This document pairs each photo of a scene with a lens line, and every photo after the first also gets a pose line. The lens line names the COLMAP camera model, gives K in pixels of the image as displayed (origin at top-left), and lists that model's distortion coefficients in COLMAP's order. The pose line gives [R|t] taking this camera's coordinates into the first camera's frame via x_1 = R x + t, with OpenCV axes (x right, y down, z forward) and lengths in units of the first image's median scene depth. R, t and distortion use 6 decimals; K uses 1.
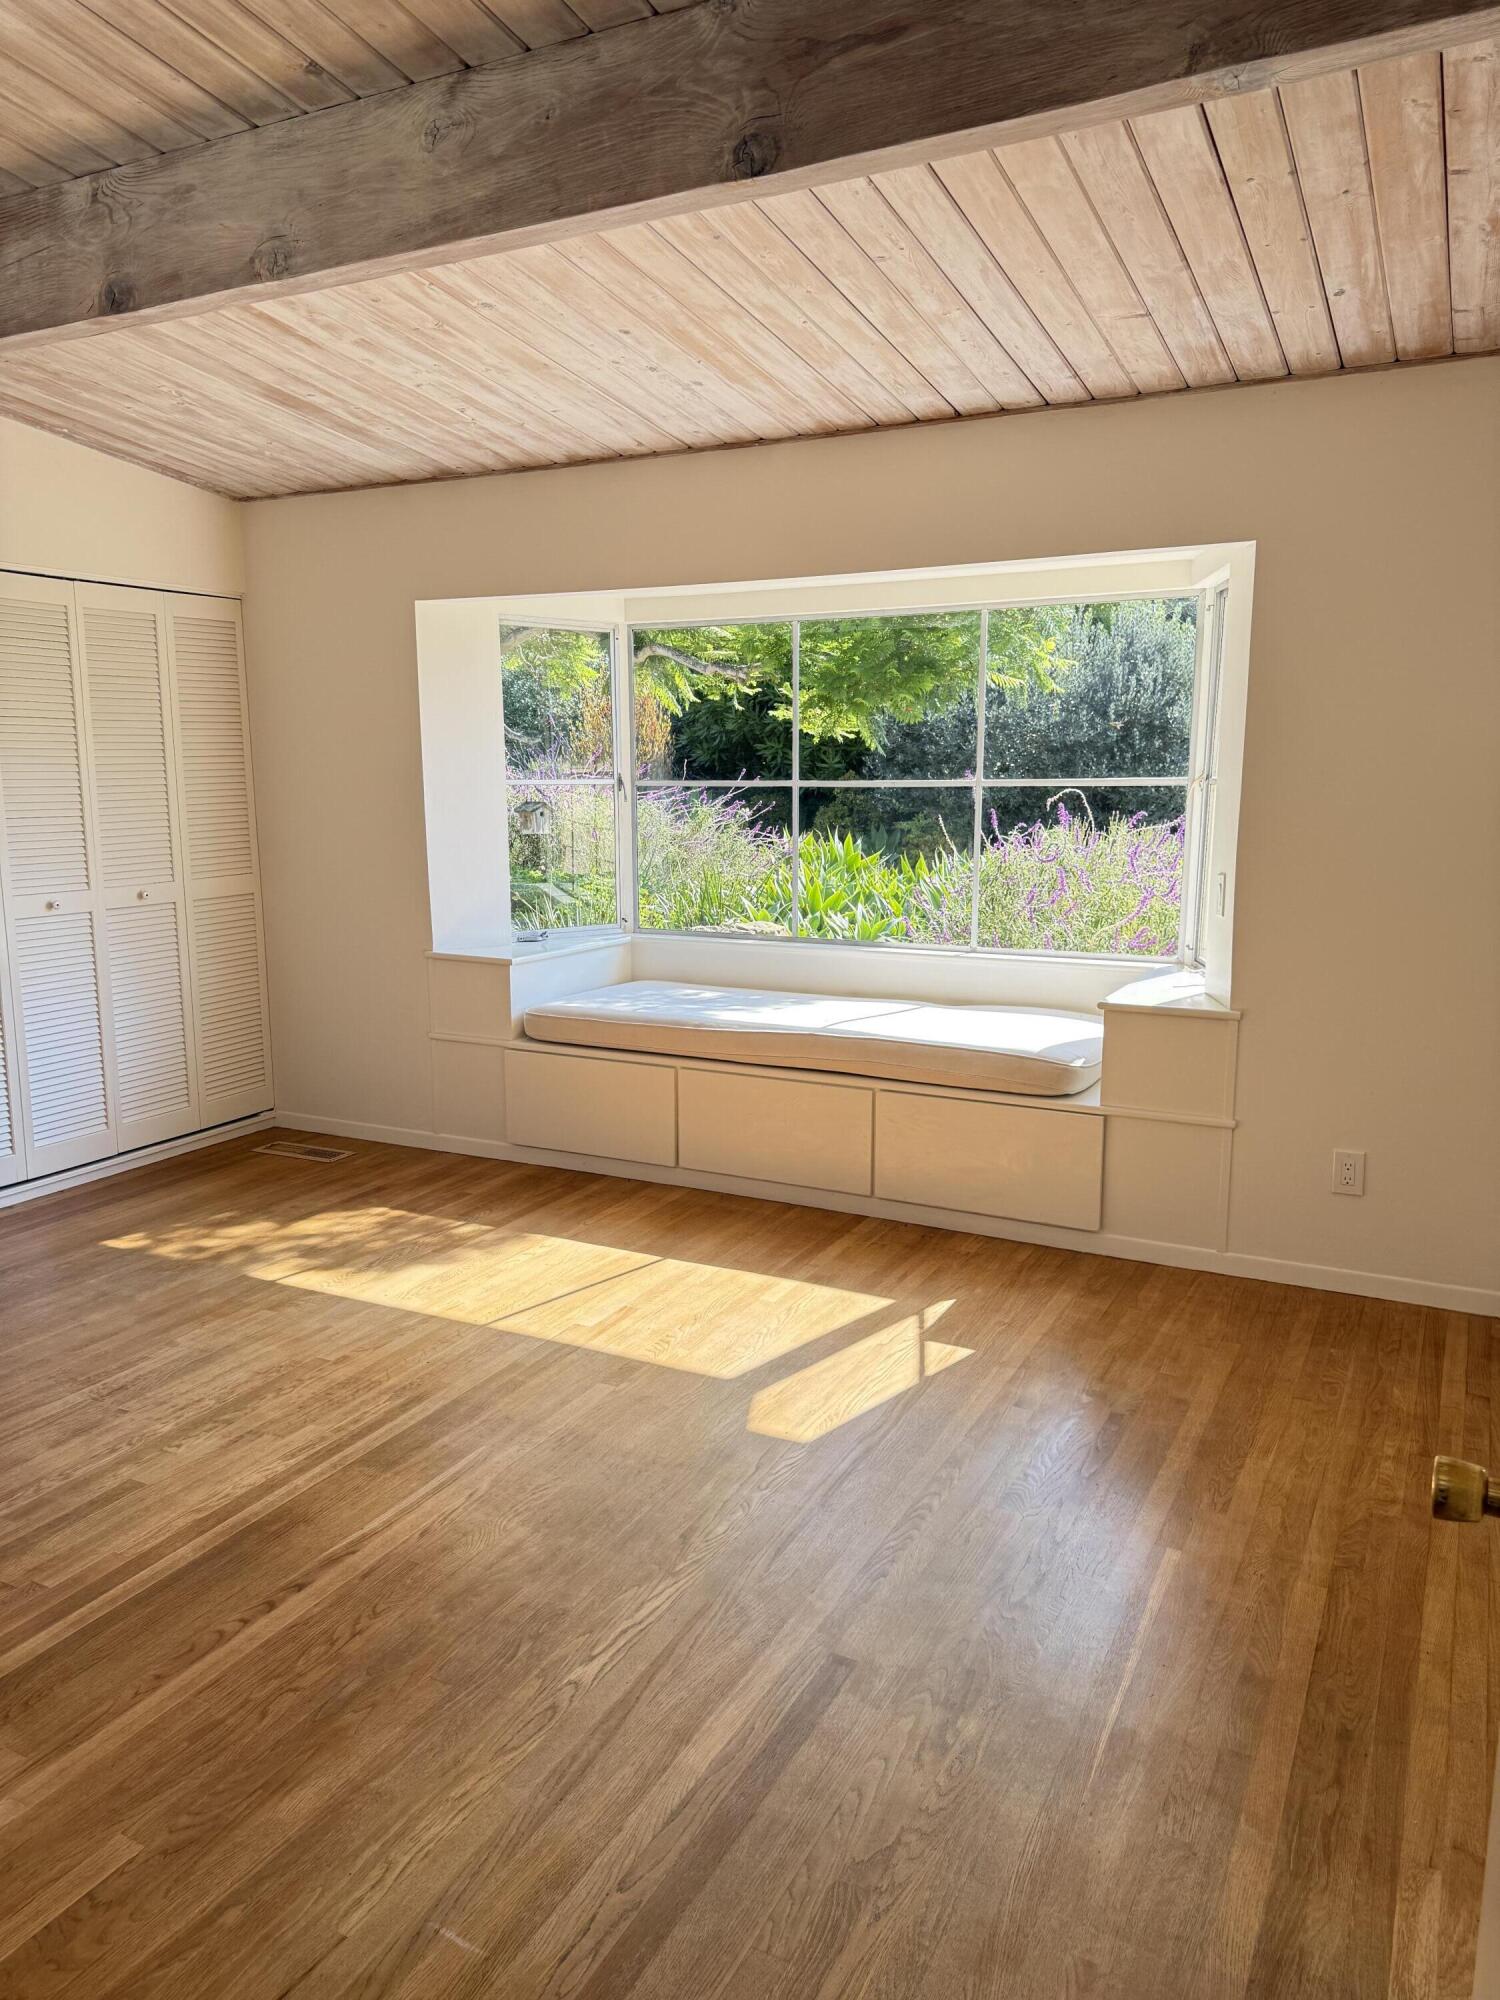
lens RADIAL K [[1404.8, 0, 759.2], [0, 1404.8, 1014.1], [0, 0, 1]] dist [0.067264, -0.053767]
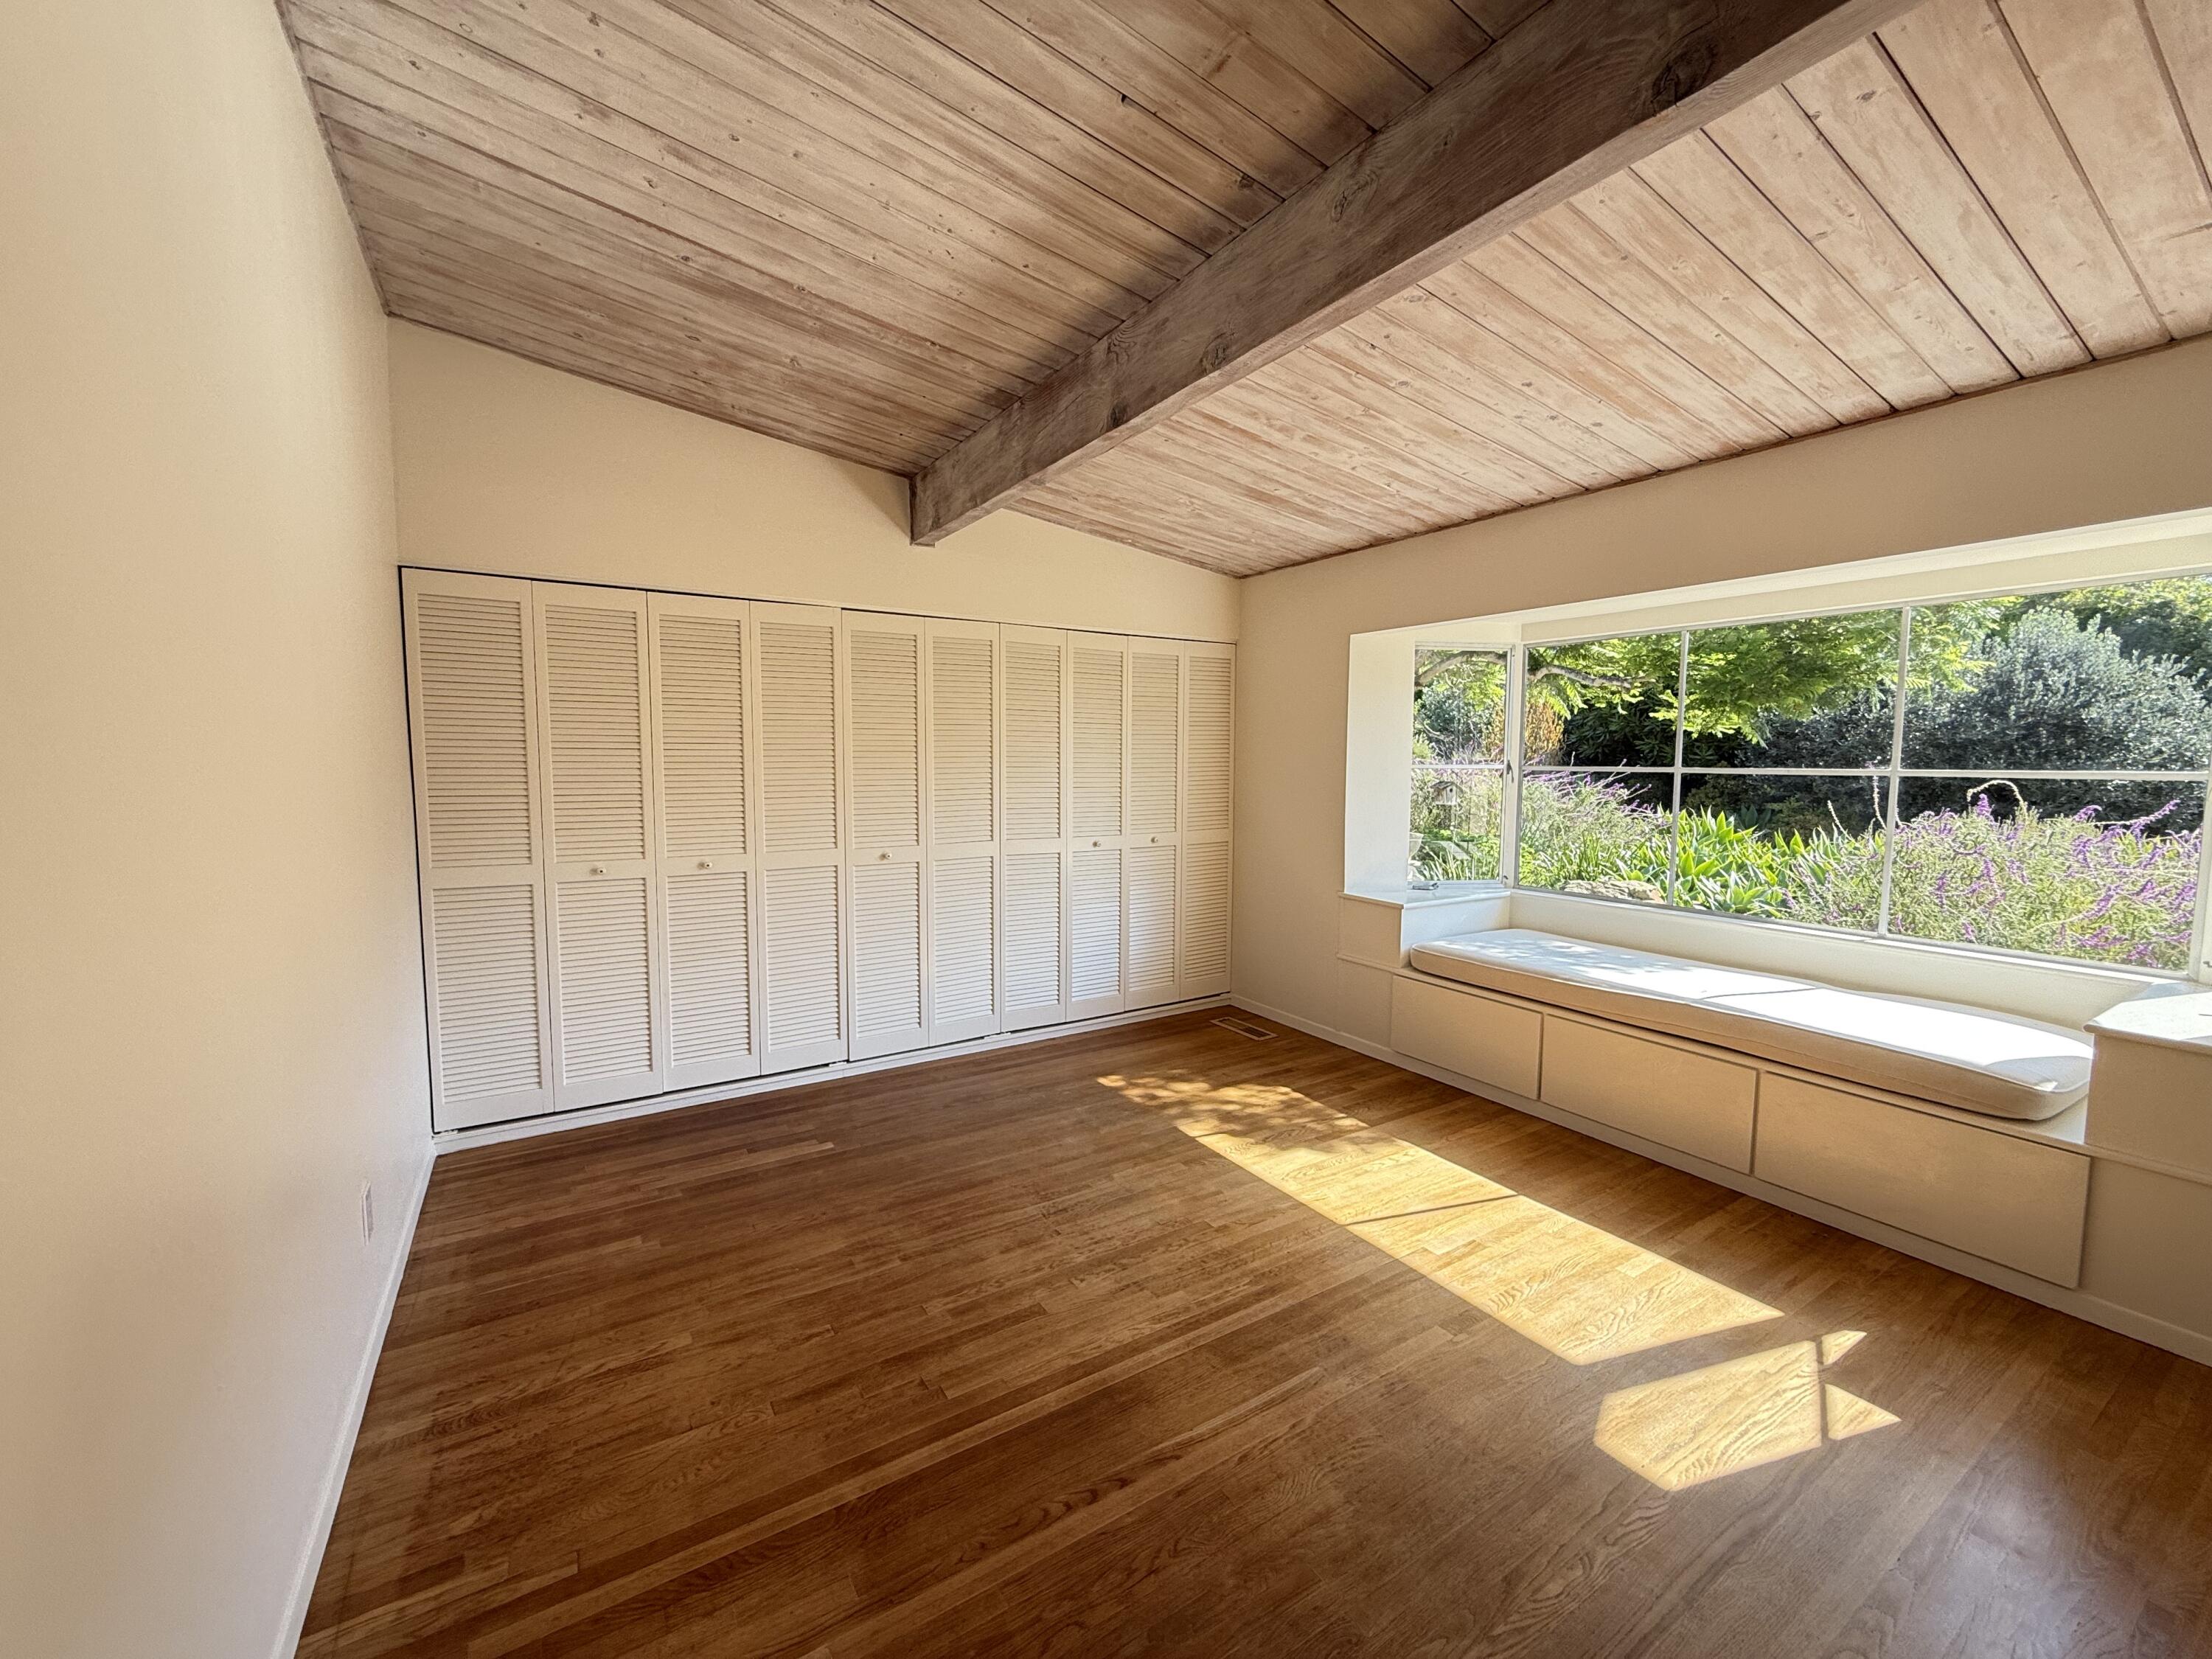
lens RADIAL K [[883.8, 0, 1104.7], [0, 883.8, 824.6], [0, 0, 1]] dist [0.003449, -0.000501]
pose [[0.857562, 0.045645, -0.512351, -0.003691], [-0.095784, 0.992804, -0.071873, -0.034379], [0.505383, 0.110711, 0.855763, 0.219325]]
